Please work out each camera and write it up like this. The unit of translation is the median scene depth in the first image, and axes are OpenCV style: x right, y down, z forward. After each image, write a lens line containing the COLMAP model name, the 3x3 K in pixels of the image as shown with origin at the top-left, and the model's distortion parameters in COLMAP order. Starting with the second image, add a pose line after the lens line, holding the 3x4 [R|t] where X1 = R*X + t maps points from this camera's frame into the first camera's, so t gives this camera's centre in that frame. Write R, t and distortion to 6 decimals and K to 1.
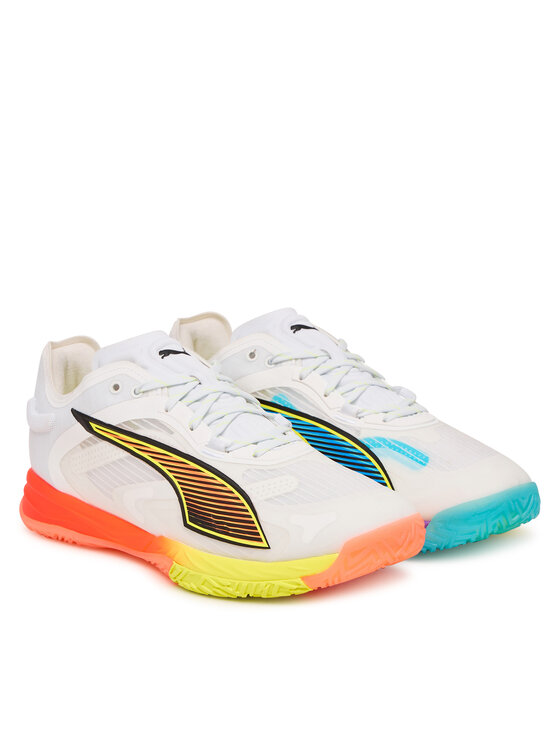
lens RADIAL K [[2172.0, 0, 280.0], [0, 2172.0, 373.0], [0, 0, 1]] dist [0.123863, 0.292828]
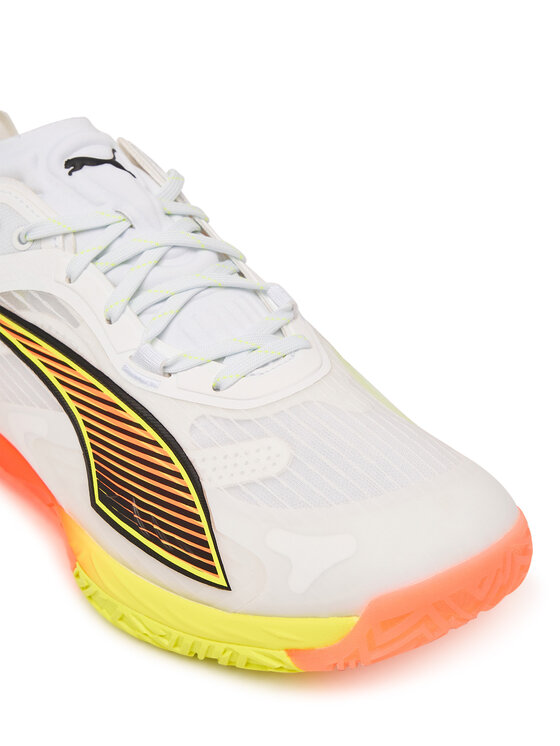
lens RADIAL K [[1465.2, 0, 280.0], [0, 1465.2, 373.0], [0, 0, 1]] dist [-0.052081, -0.182043]
pose [[0.992935, 0.026238, -0.115721, 0.044975], [0.008713, 0.956490, 0.291634, -0.068926], [0.118338, -0.290582, 0.949504, 0.659518]]
